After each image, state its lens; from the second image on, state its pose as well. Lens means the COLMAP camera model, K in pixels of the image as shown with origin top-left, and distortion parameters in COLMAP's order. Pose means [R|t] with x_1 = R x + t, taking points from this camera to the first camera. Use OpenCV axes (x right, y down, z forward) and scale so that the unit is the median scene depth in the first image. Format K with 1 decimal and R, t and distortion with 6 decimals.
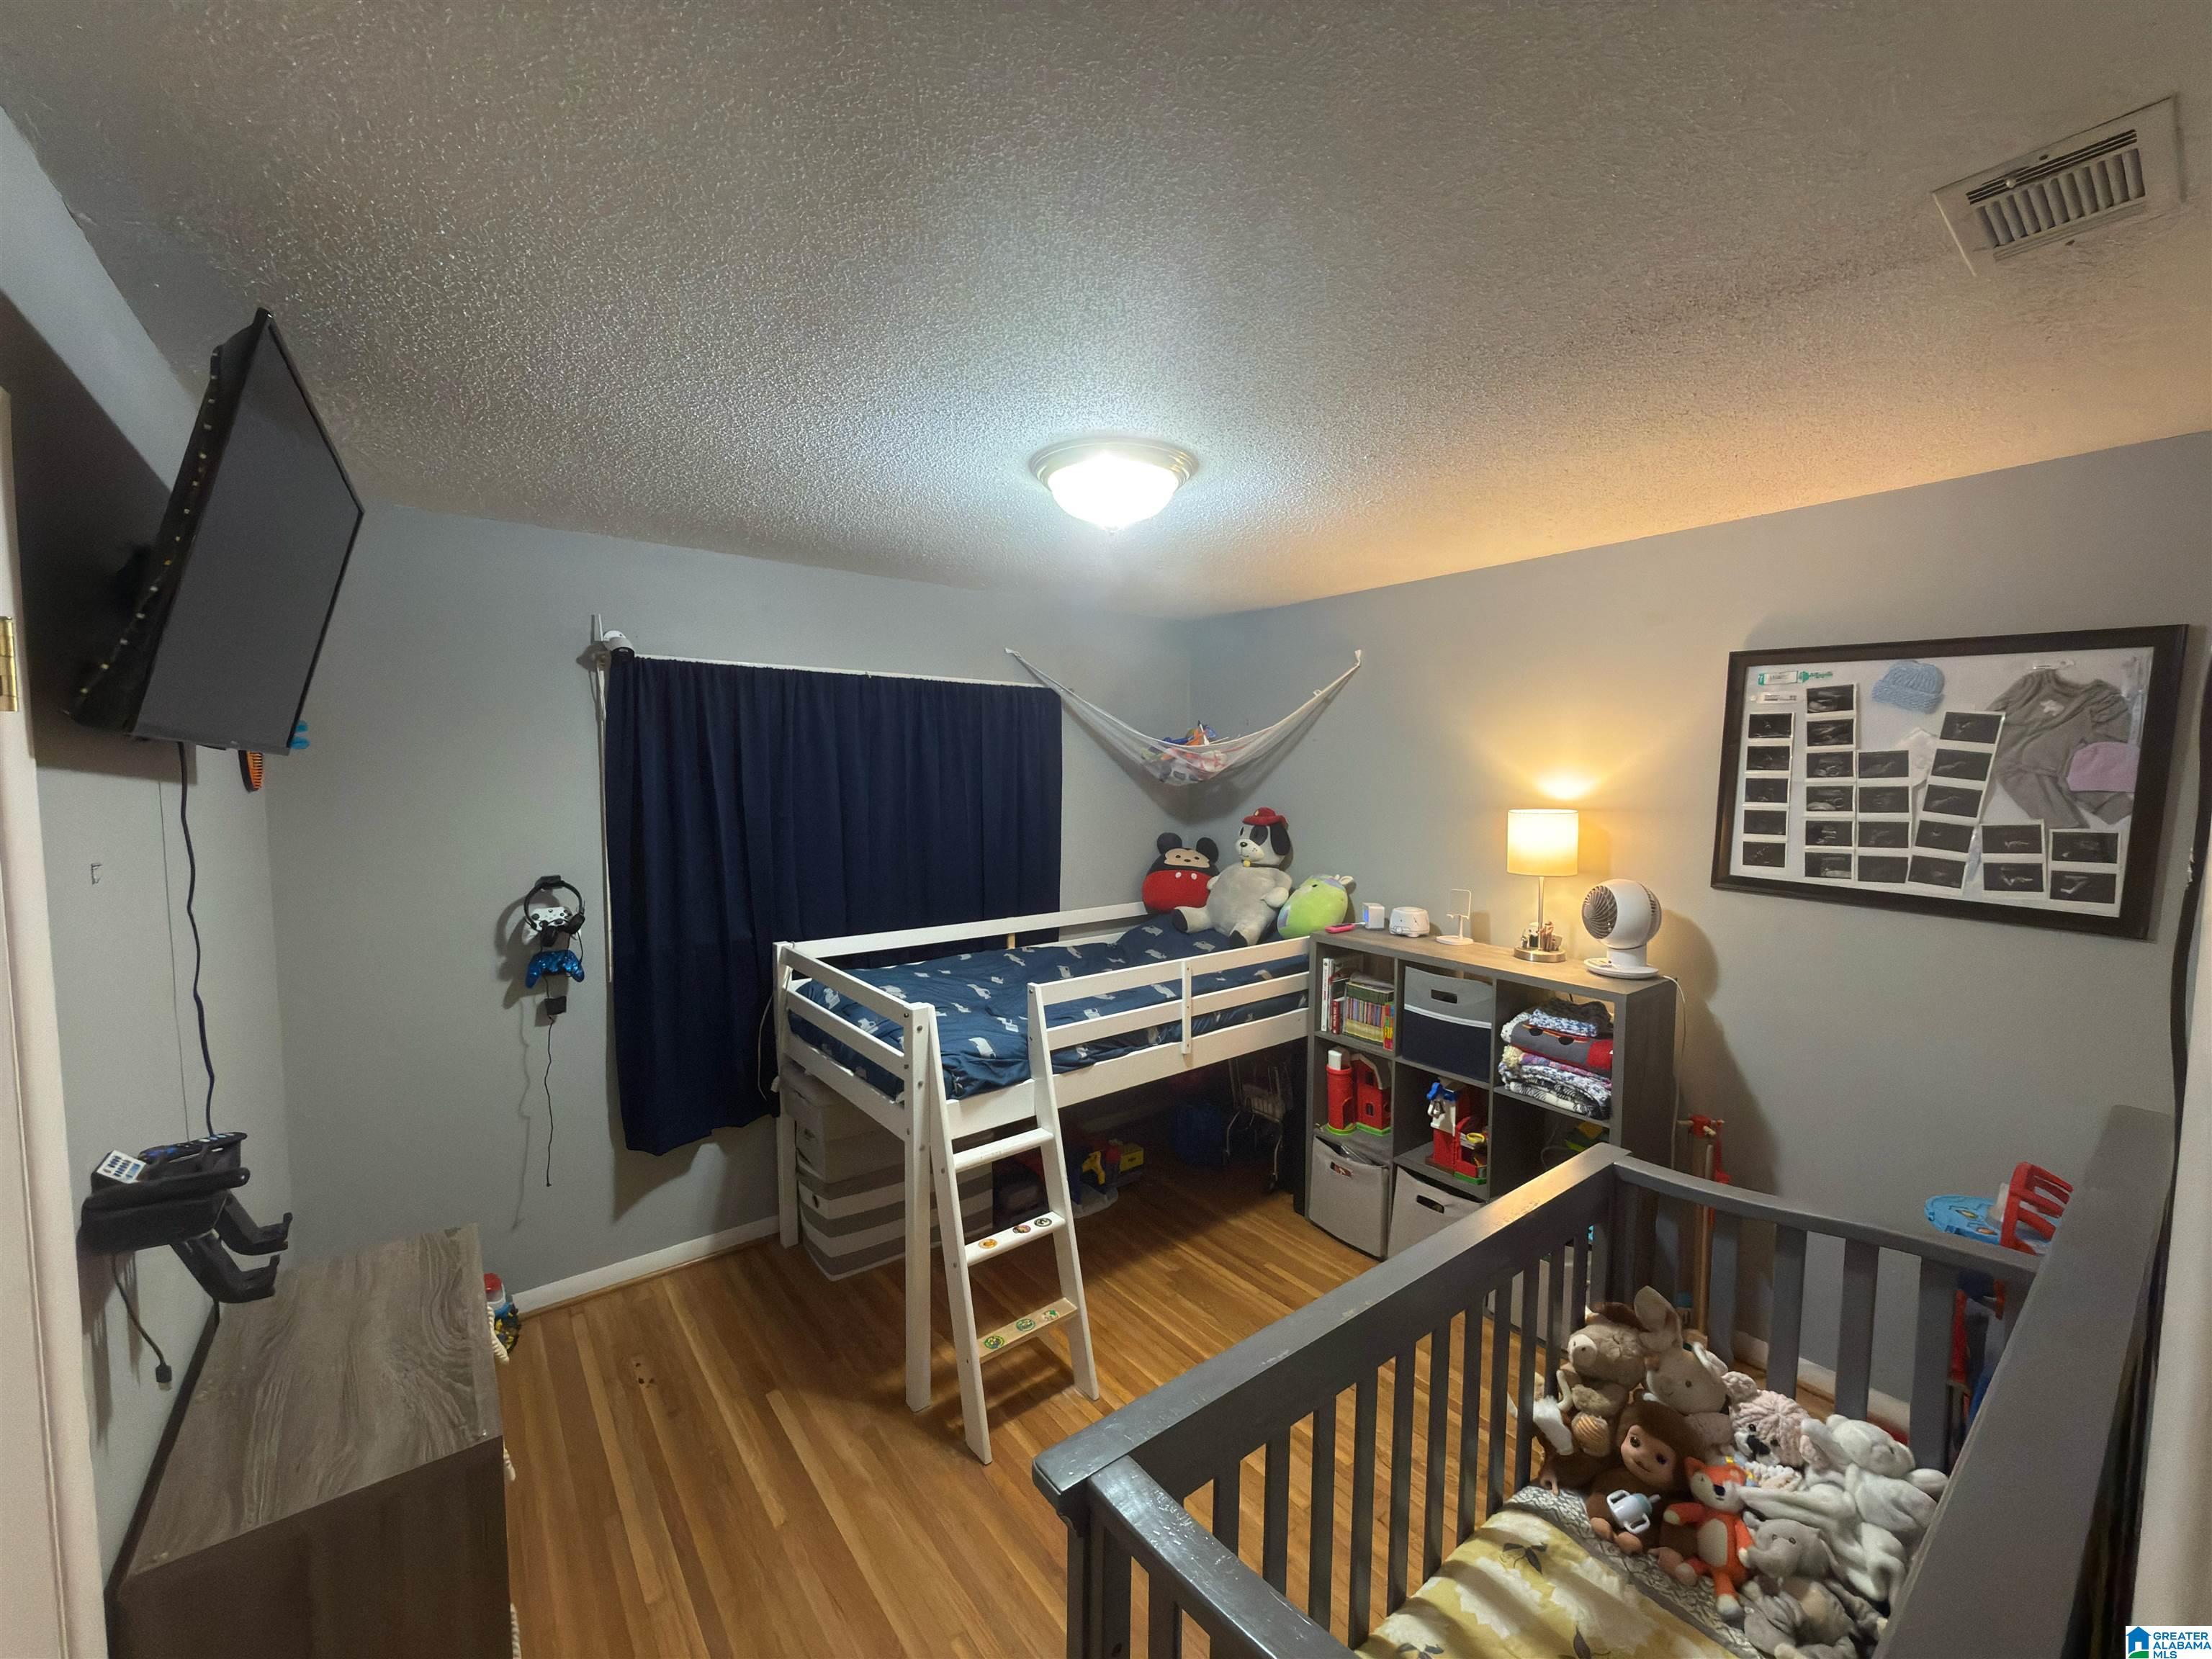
lens RADIAL K [[880.6, 0, 1109.9], [0, 880.6, 825.2], [0, 0, 1]] dist [0.001149, -0.000087]
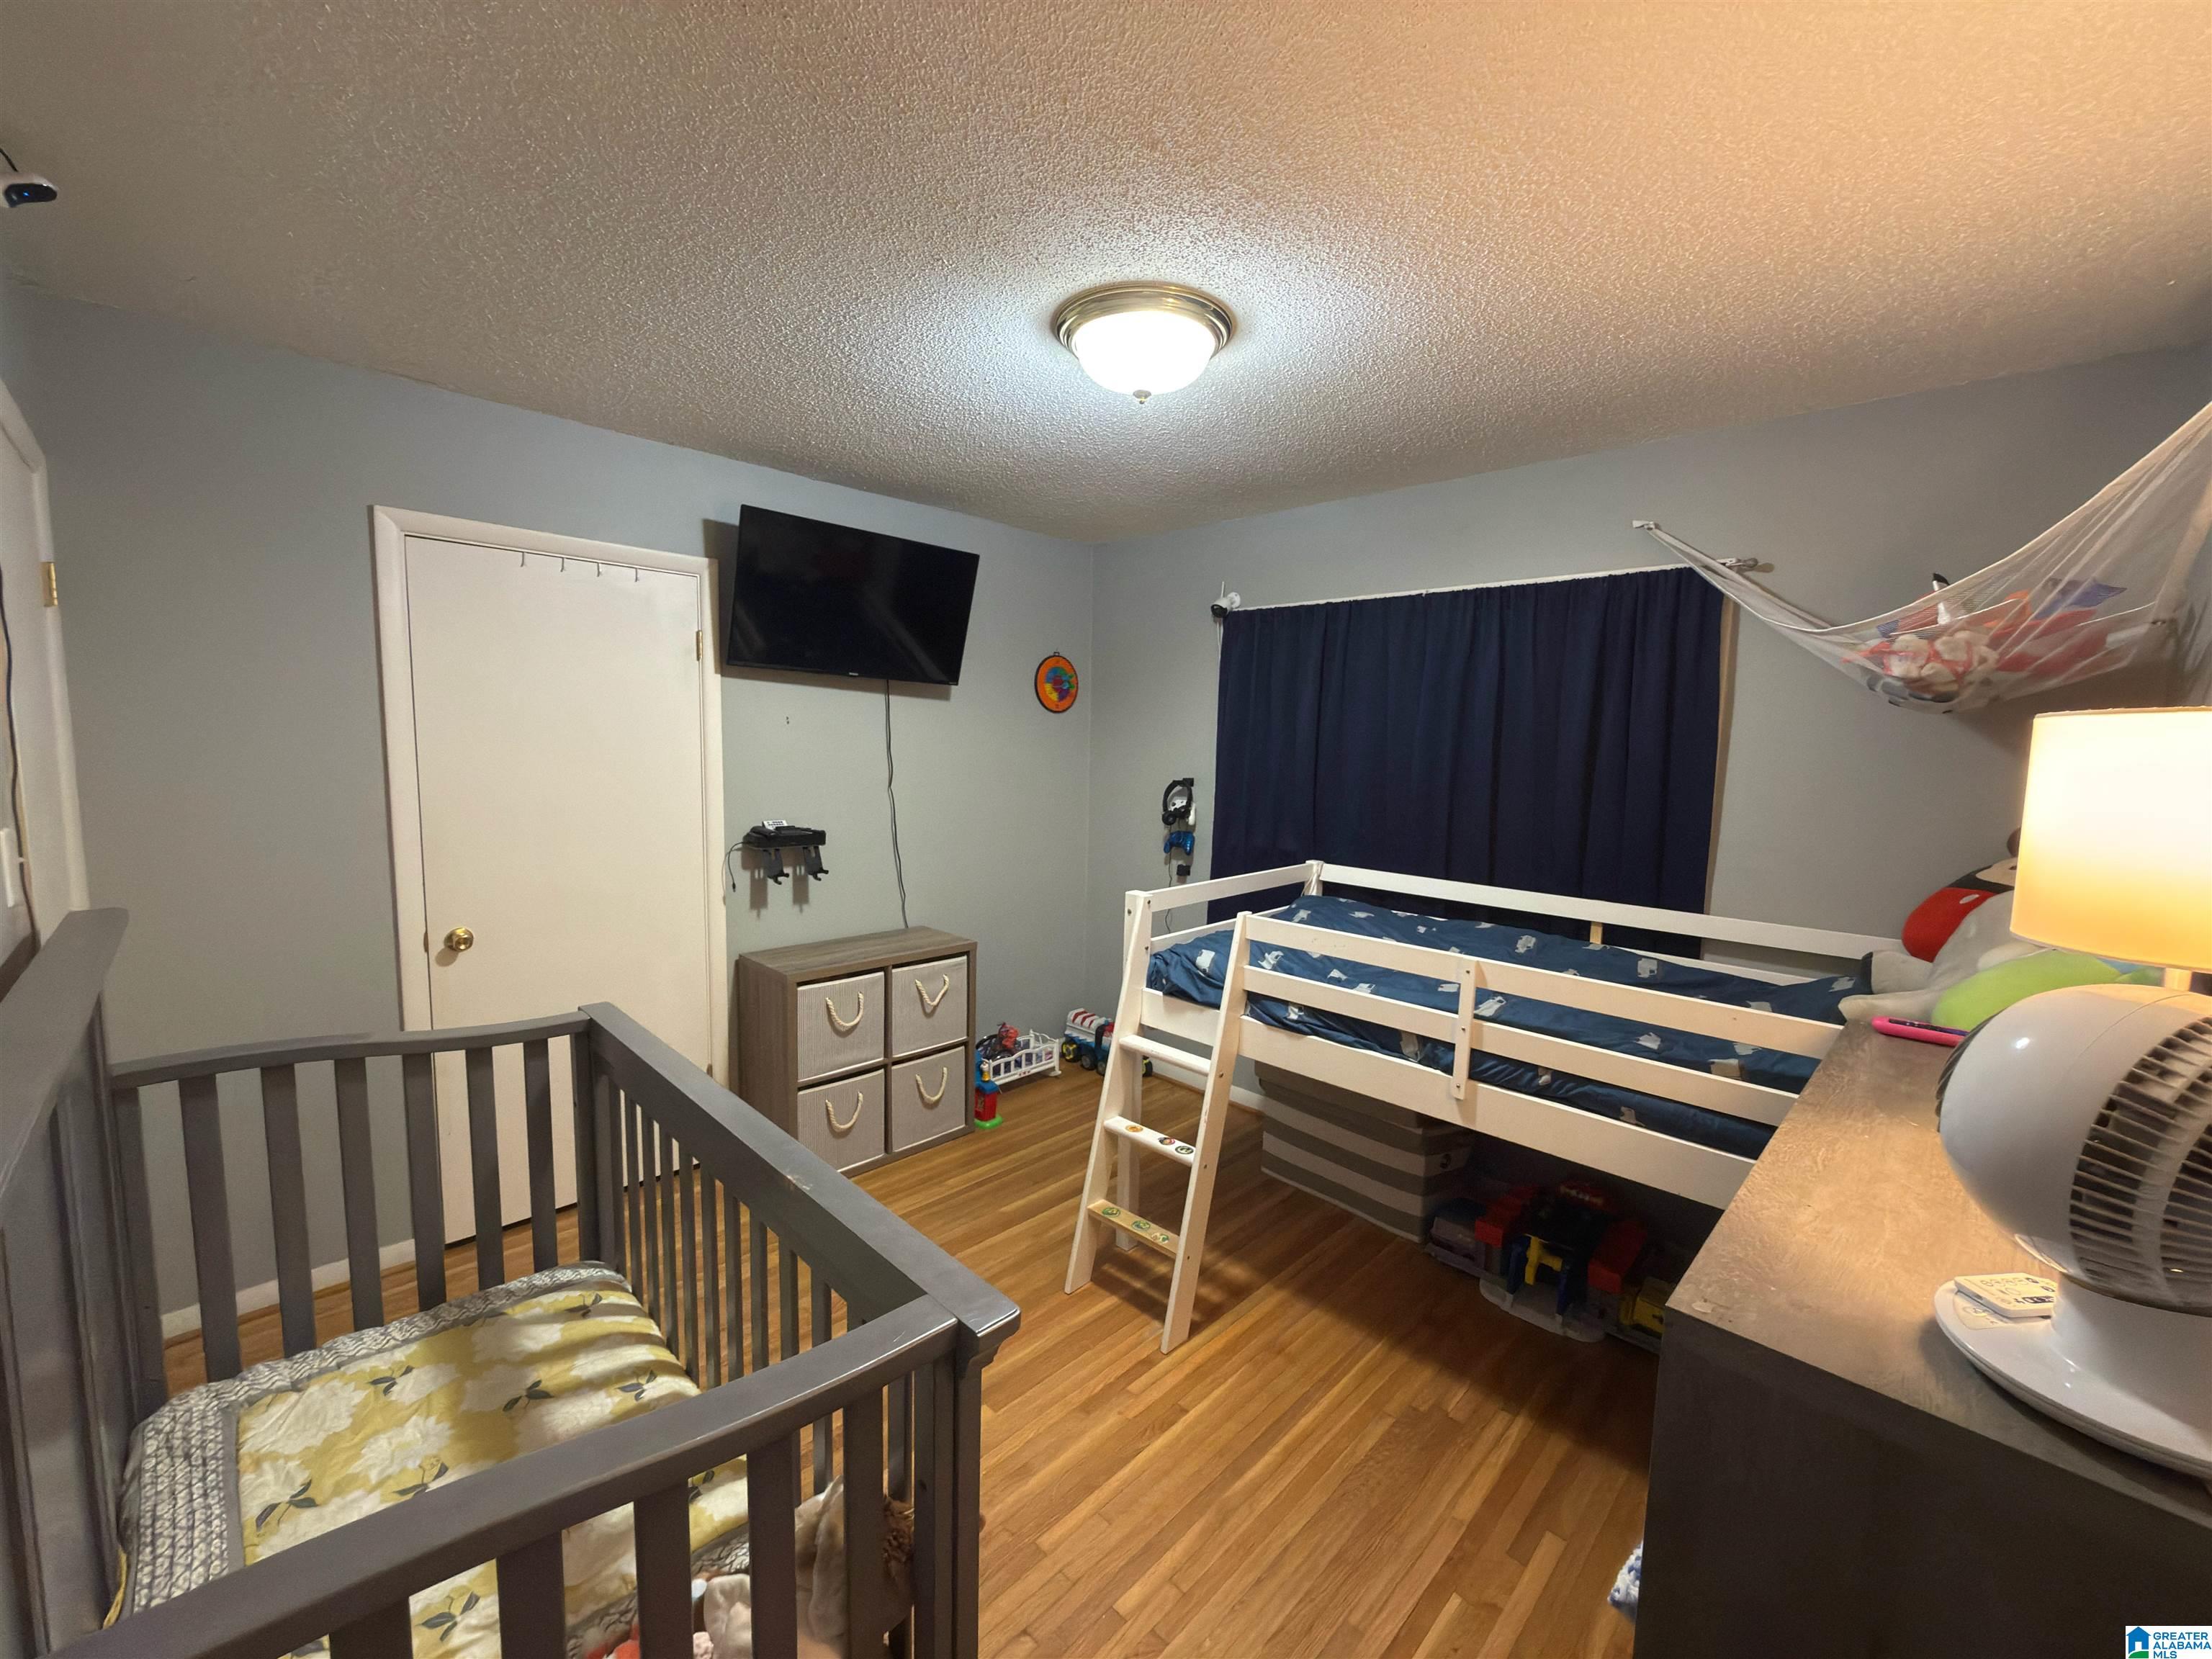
lens RADIAL K [[880.6, 0, 1109.9], [0, 880.6, 825.2], [0, 0, 1]] dist [0.001149, -0.000087]
pose [[0.131939, 0.096831, -0.986517, 0.701606], [-0.087705, 0.992455, 0.085684, 0.022309], [0.987370, 0.075218, 0.139436, 0.648519]]
